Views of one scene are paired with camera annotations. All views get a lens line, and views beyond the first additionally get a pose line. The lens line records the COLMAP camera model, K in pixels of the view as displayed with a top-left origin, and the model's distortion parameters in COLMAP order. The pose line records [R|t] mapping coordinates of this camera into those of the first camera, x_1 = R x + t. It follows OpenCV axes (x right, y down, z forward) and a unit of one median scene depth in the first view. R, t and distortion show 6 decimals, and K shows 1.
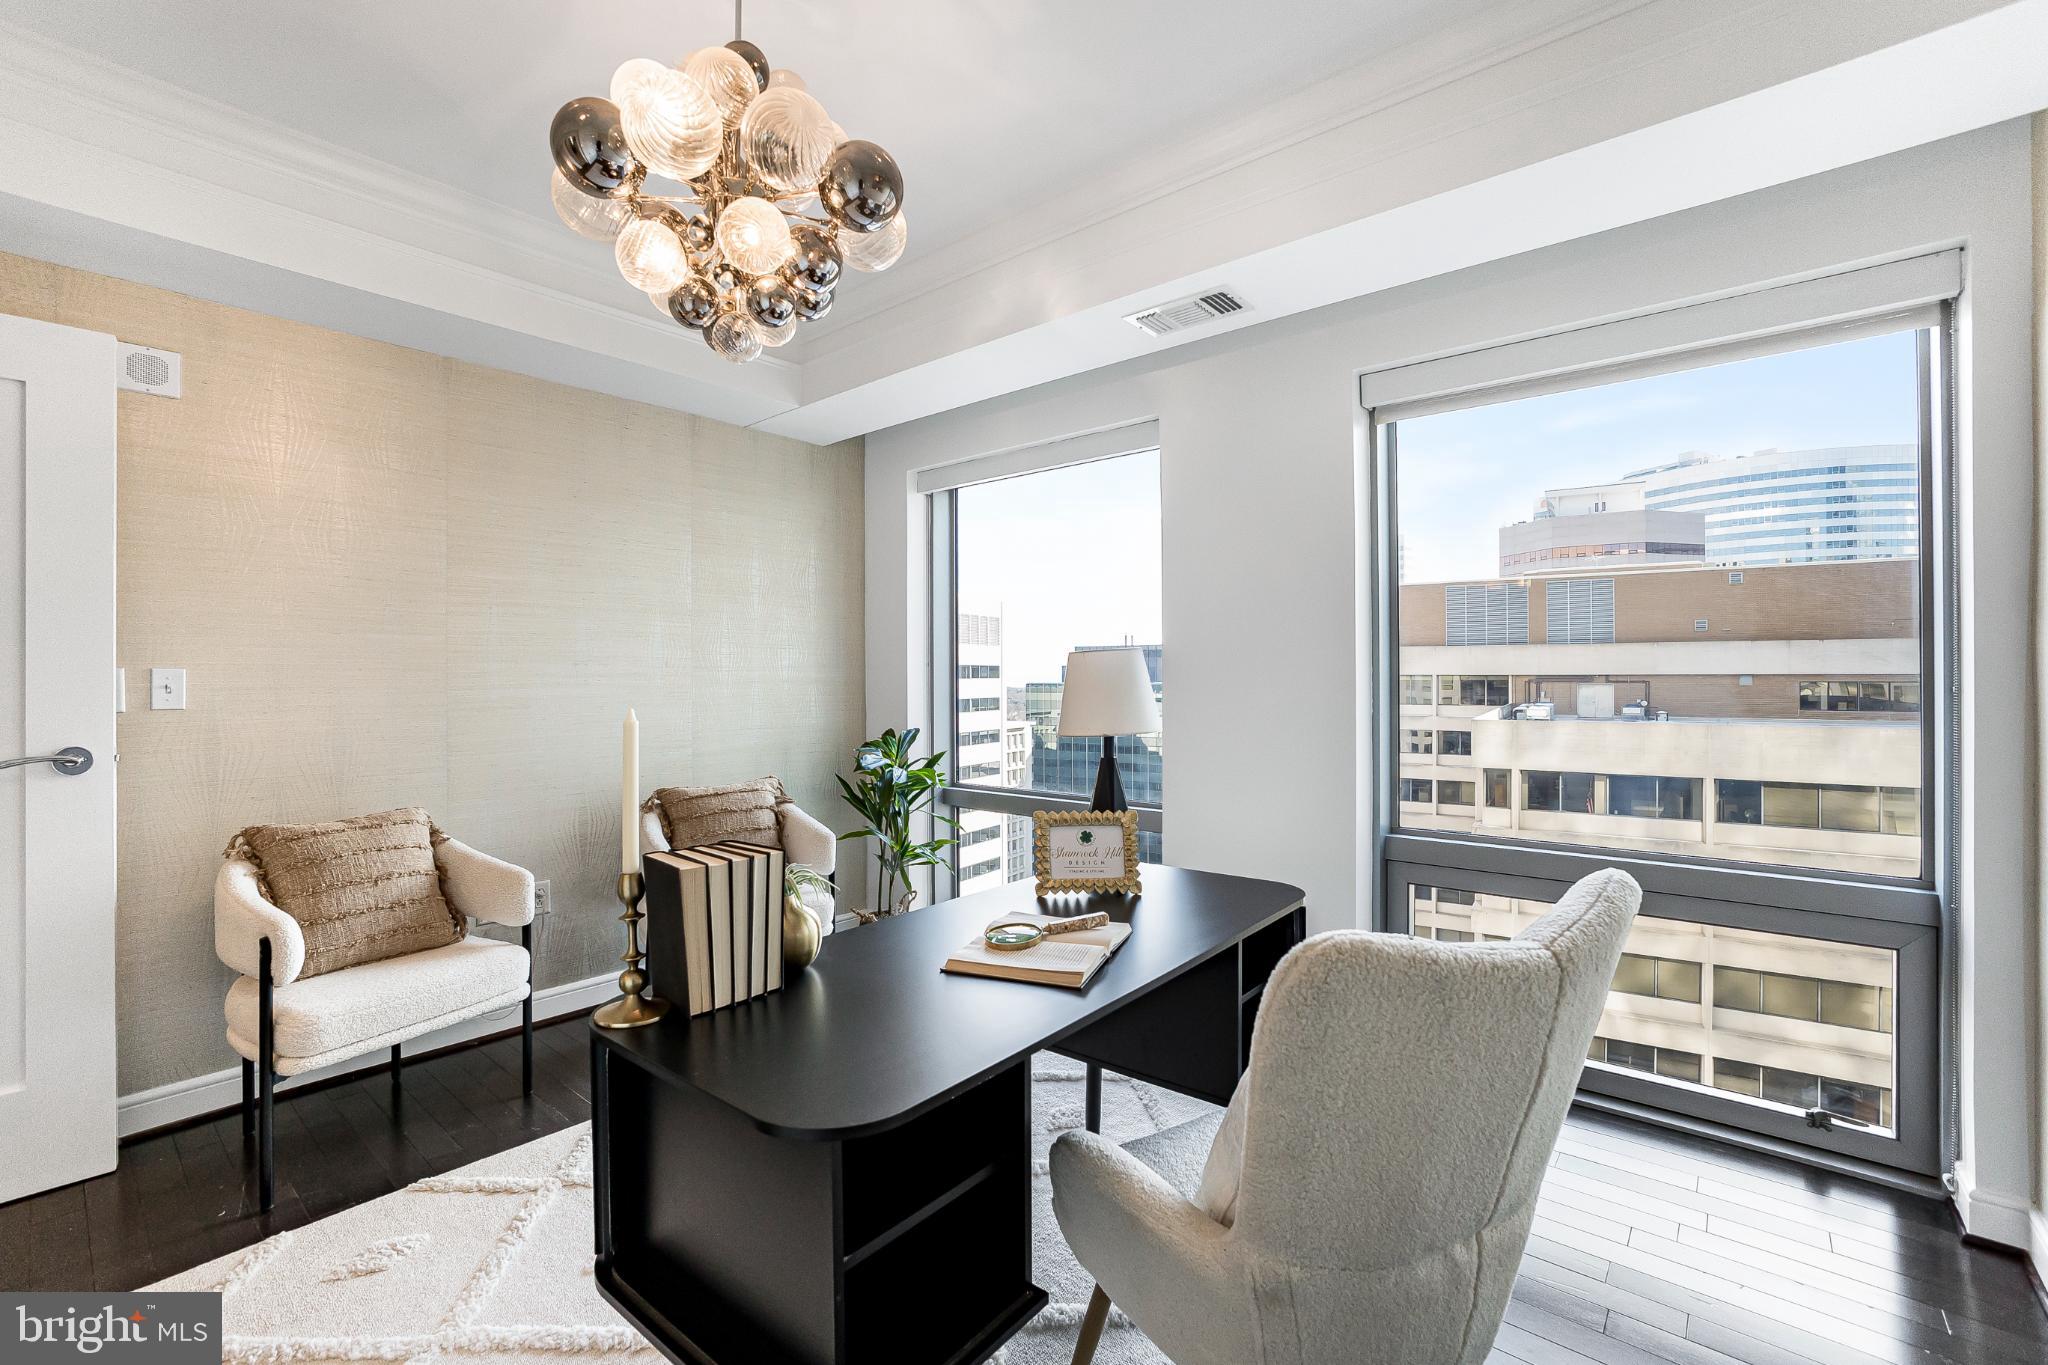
lens RADIAL K [[869.0, 0, 1024.0], [0, 869.0, 682.5], [0, 0, 1]] dist [-0.000433, -0.000119]
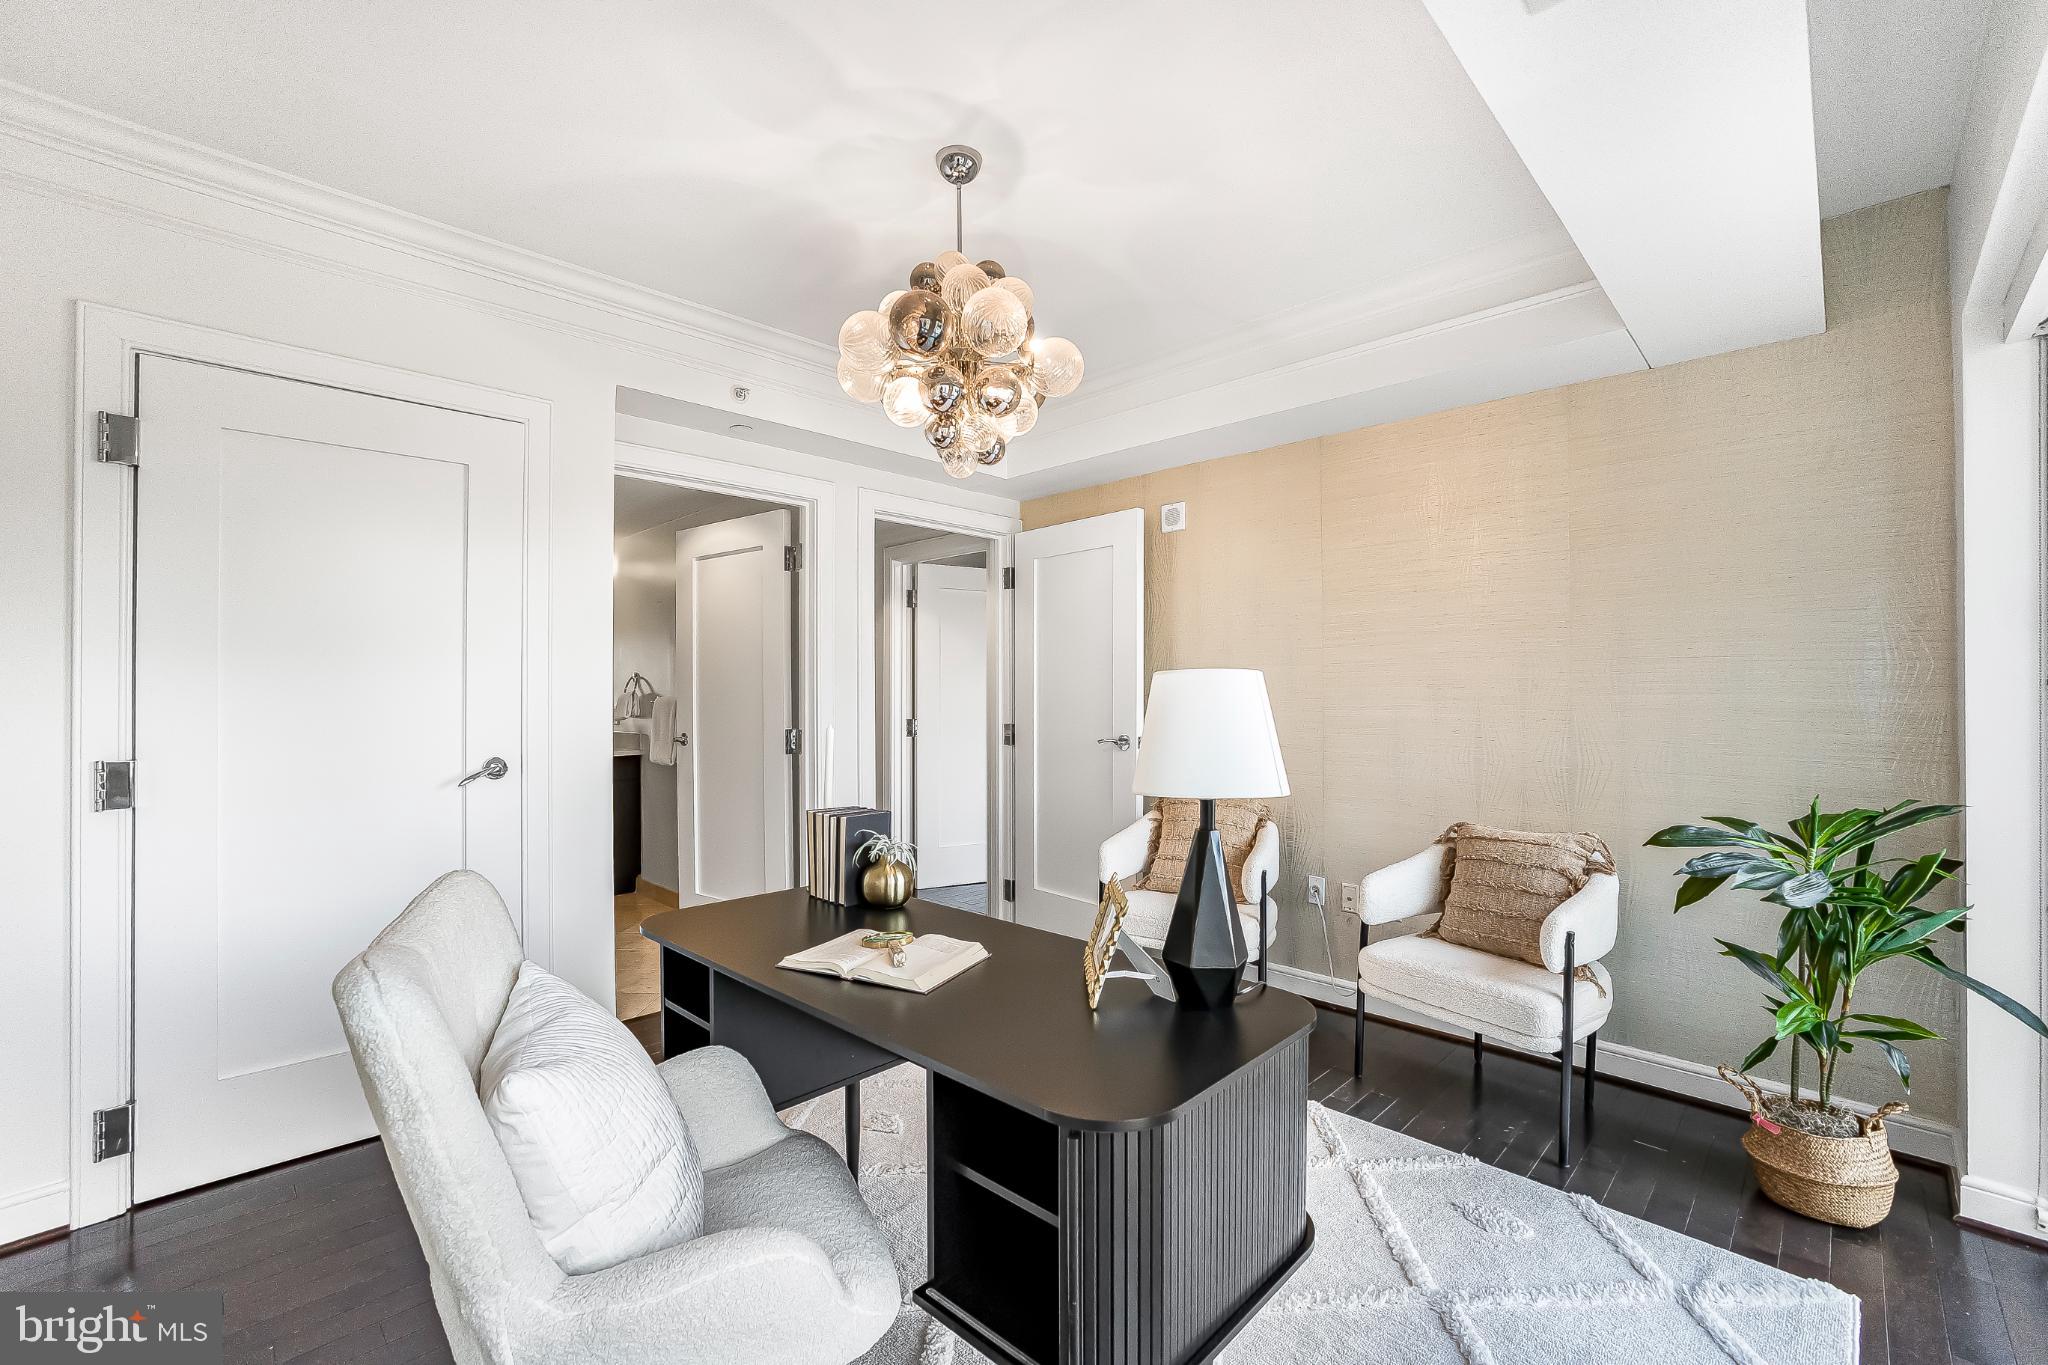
lens RADIAL K [[886.6, 0, 1024.0], [0, 886.6, 682.5], [0, 0, 1]] dist [0.000537, 0.000018]
pose [[-0.093990, -0.006694, -0.995551, 0.815697], [-0.001121, 0.999977, -0.006618, -0.027305], [0.995573, 0.000494, -0.093995, 0.928050]]
